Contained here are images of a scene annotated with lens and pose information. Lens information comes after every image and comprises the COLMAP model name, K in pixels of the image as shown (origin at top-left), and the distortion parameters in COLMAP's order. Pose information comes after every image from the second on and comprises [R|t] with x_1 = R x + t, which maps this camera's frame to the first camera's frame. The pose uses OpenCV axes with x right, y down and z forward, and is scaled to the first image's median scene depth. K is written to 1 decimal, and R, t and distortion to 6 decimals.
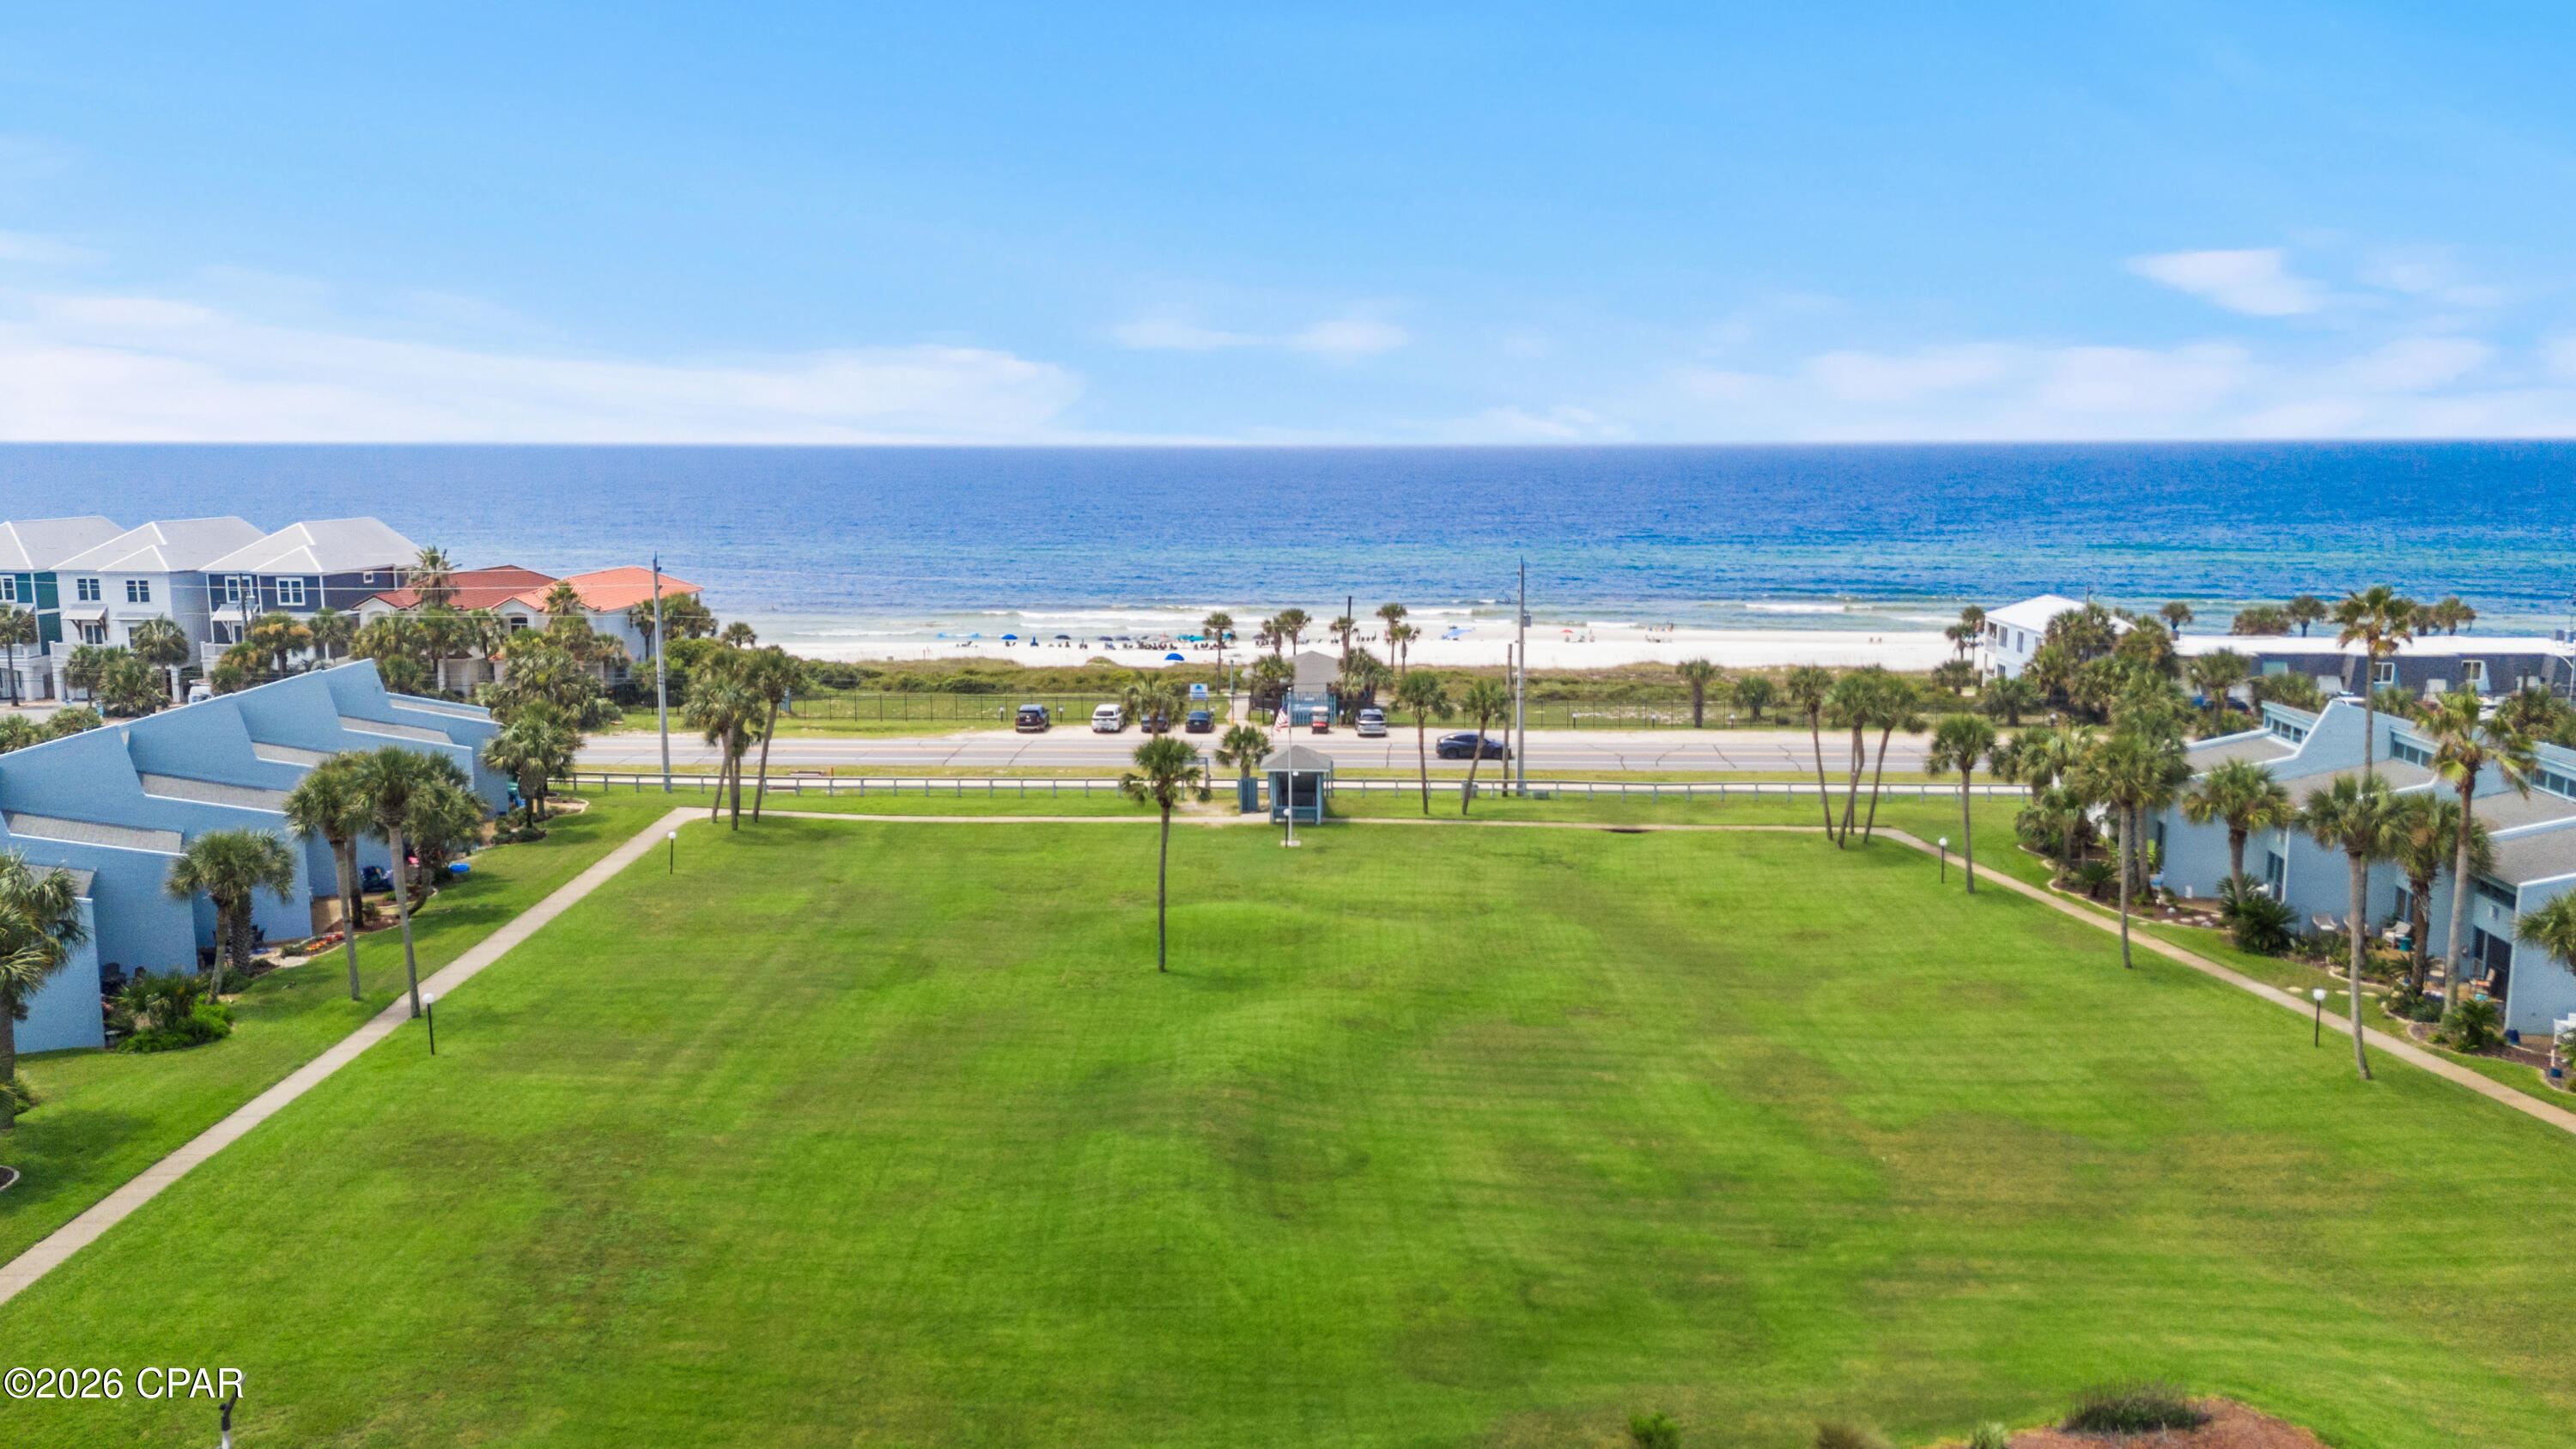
lens RADIAL K [[1797.1, 0, 1288.0], [0, 1797.1, 724.5], [0, 0, 1]] dist [0.003657, 0.001536]
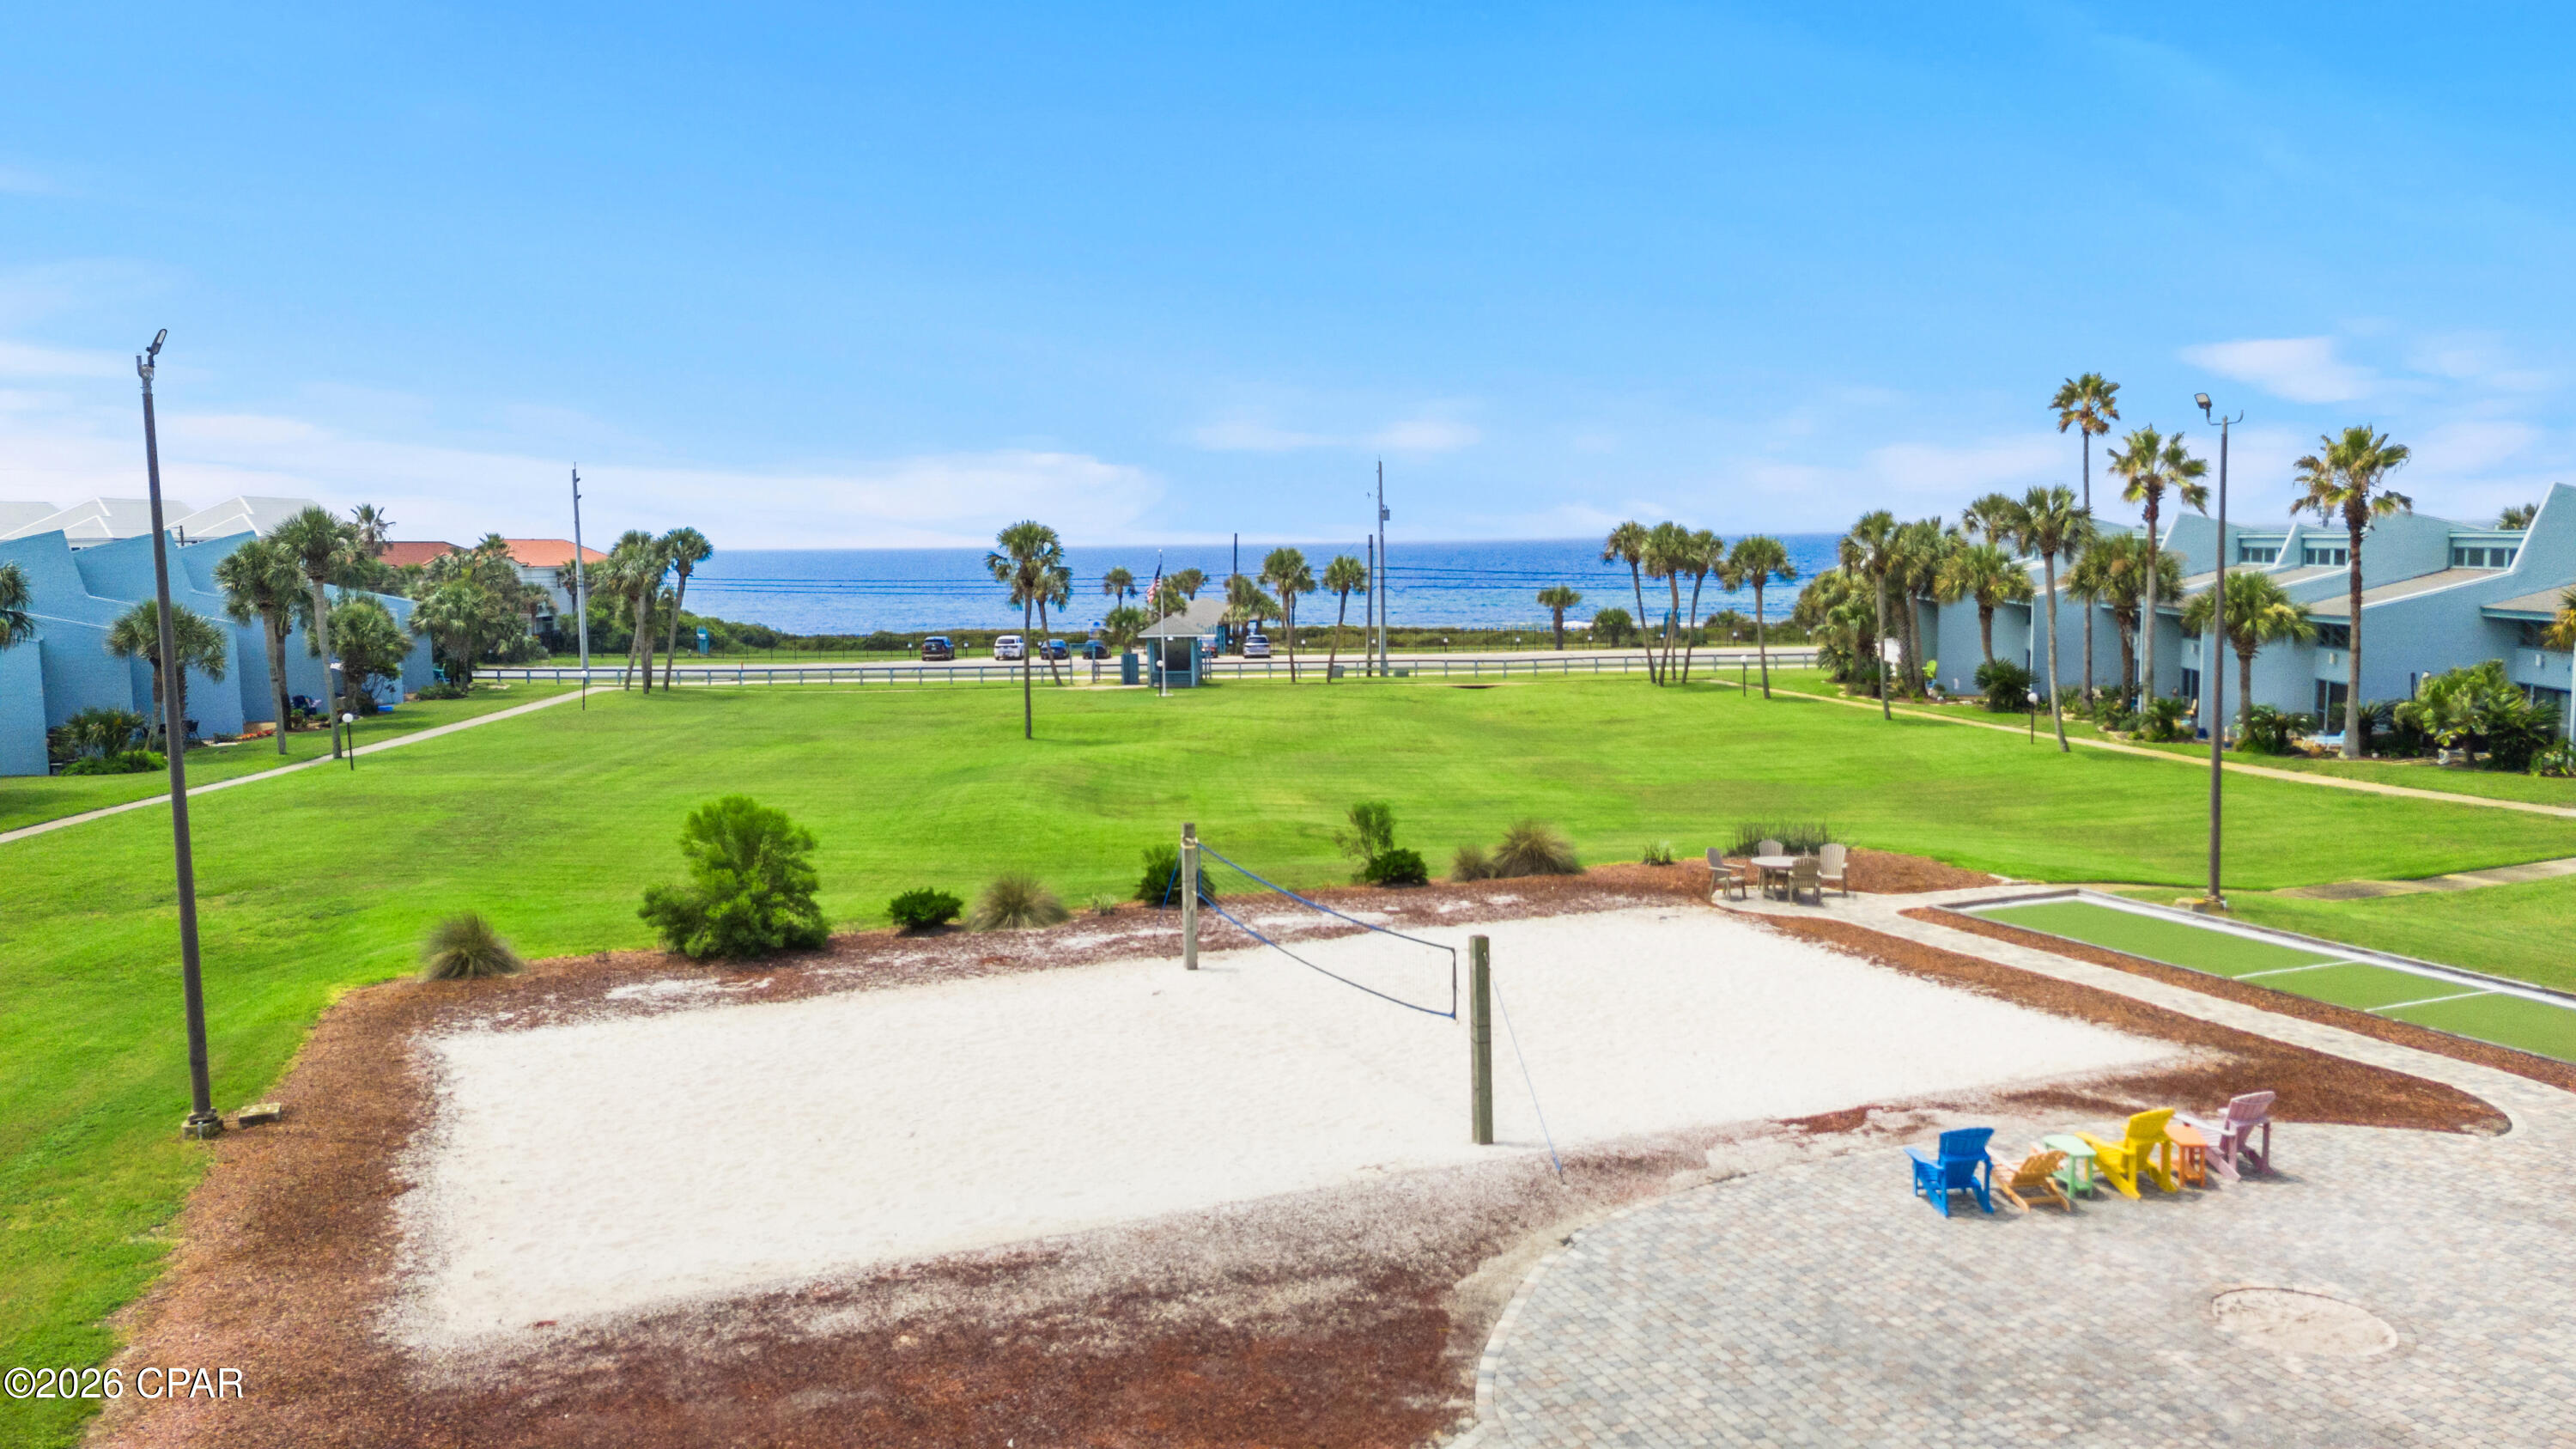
lens RADIAL K [[1754.6, 0, 1288.0], [0, 1754.6, 724.5], [0, 0, 1]] dist [0.001117, -0.001149]
pose [[0.999242, -0.015629, 0.035664, 0.047520], [0.017329, 0.998703, -0.047871, 0.167617], [-0.034870, 0.048453, 0.998217, -0.075320]]
